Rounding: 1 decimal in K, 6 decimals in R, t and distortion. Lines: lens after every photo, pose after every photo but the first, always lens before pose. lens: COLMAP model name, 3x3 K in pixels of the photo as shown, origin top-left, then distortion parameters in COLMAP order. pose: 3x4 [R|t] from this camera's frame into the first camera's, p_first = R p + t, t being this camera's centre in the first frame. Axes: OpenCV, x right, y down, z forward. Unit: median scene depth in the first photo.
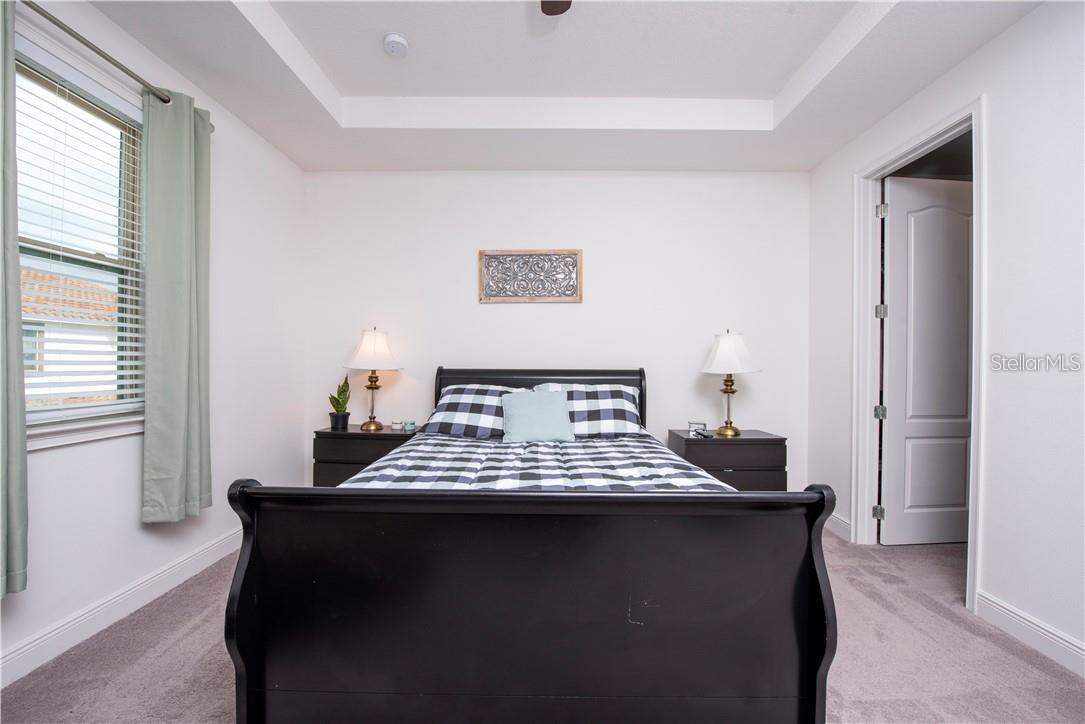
lens RADIAL K [[433.2, 0, 542.6], [0, 433.2, 367.5], [0, 0, 1]] dist [-0.022311, -0.000307]
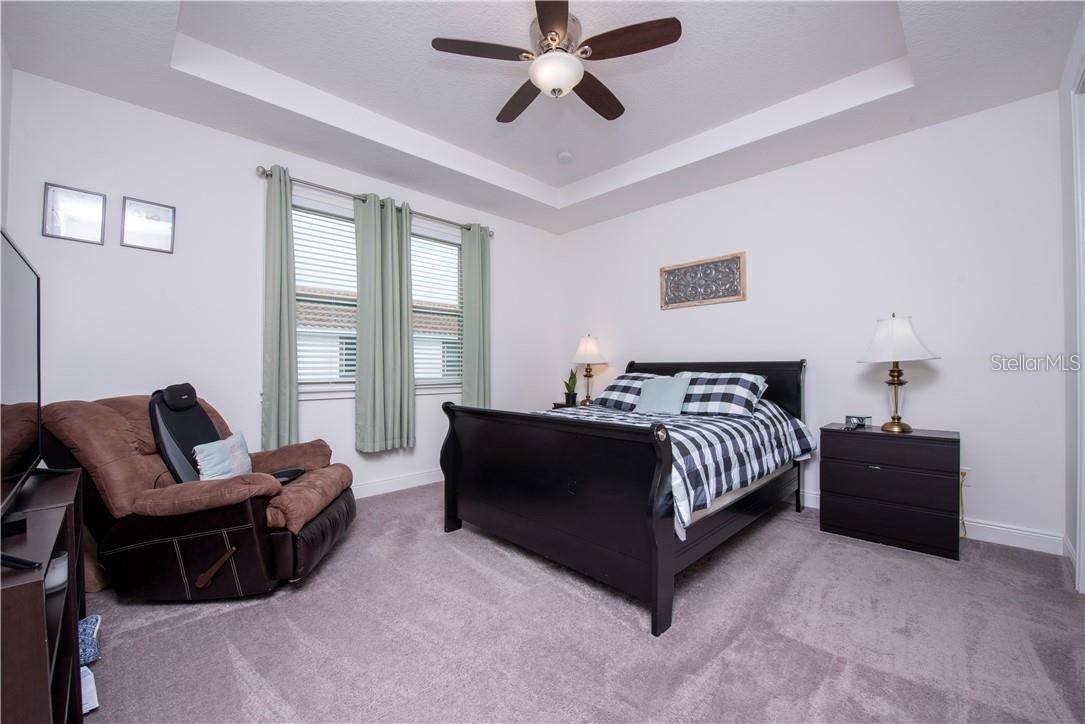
lens RADIAL K [[433.2, 0, 542.6], [0, 433.2, 367.5], [0, 0, 1]] dist [-0.022311, -0.000307]
pose [[0.709564, -0.006670, -0.704610, 0.536357], [0.001909, 0.999970, -0.007543, 0.029112], [0.704639, 0.004007, 0.709555, -0.143665]]
